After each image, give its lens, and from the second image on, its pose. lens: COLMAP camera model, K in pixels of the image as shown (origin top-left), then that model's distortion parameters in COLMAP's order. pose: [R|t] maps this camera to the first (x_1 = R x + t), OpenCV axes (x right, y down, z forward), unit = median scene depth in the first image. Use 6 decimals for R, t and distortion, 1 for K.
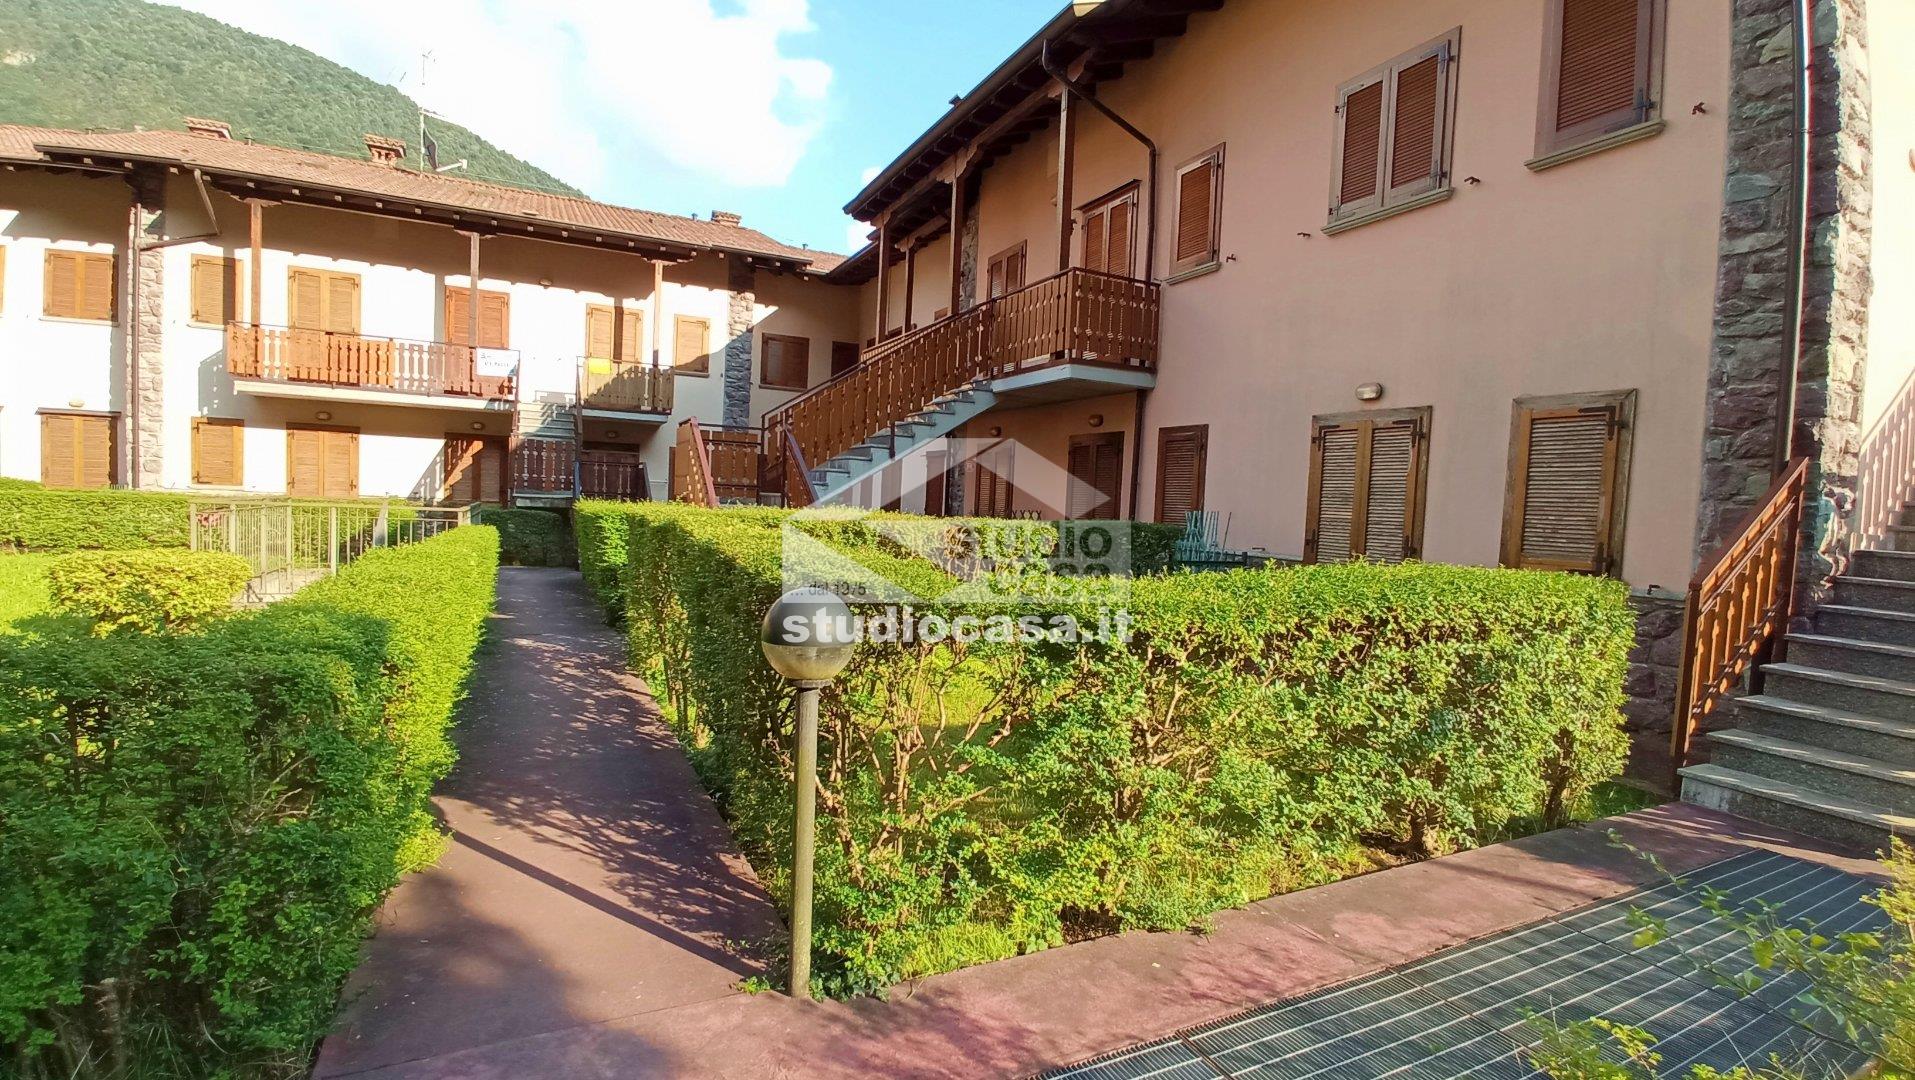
lens RADIAL K [[861.6, 0, 957.5], [0, 861.6, 540.0], [0, 0, 1]] dist [0.000454, 0.000116]
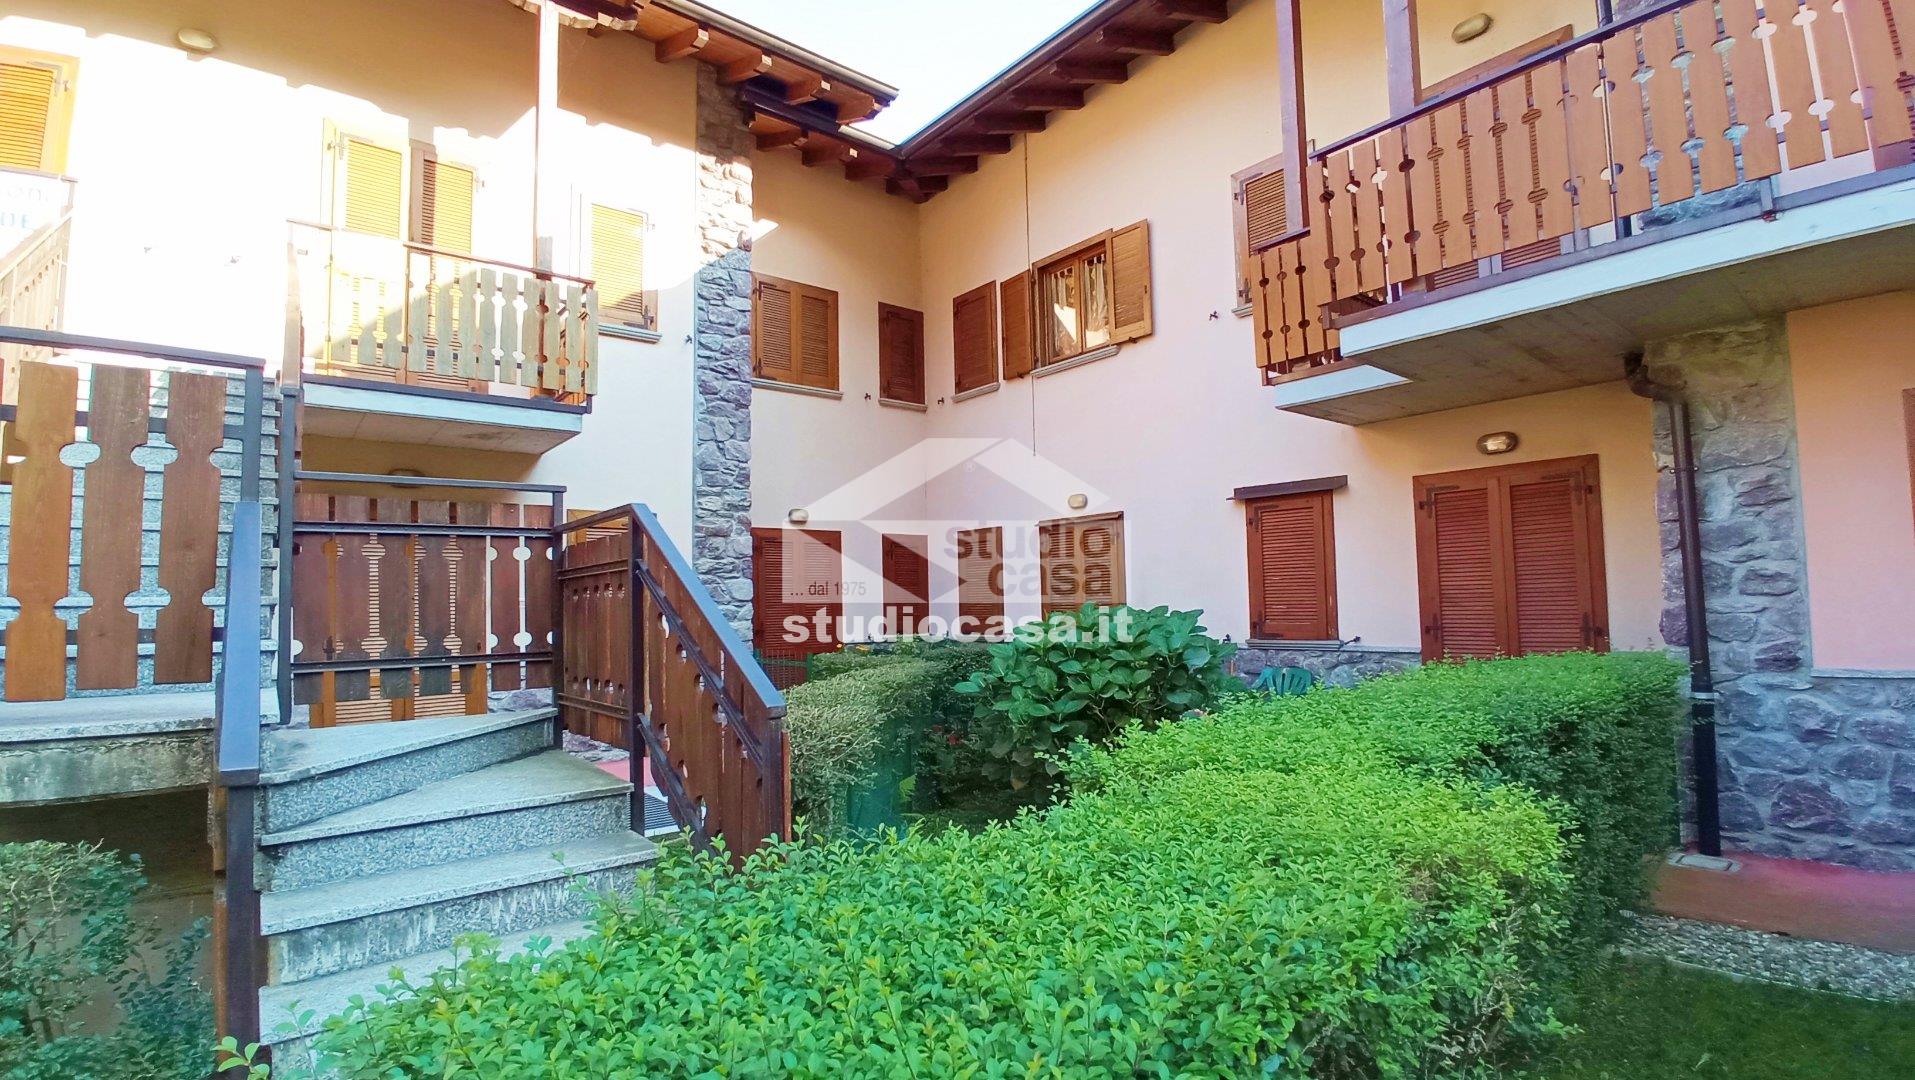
lens RADIAL K [[861.6, 0, 957.5], [0, 861.6, 540.0], [0, 0, 1]] dist [0.000454, 0.000116]
pose [[0.971413, -0.042588, 0.233543, -0.253548], [0.069505, 0.991689, -0.108265, -0.040128], [-0.226991, 0.121402, 0.966300, 0.585013]]
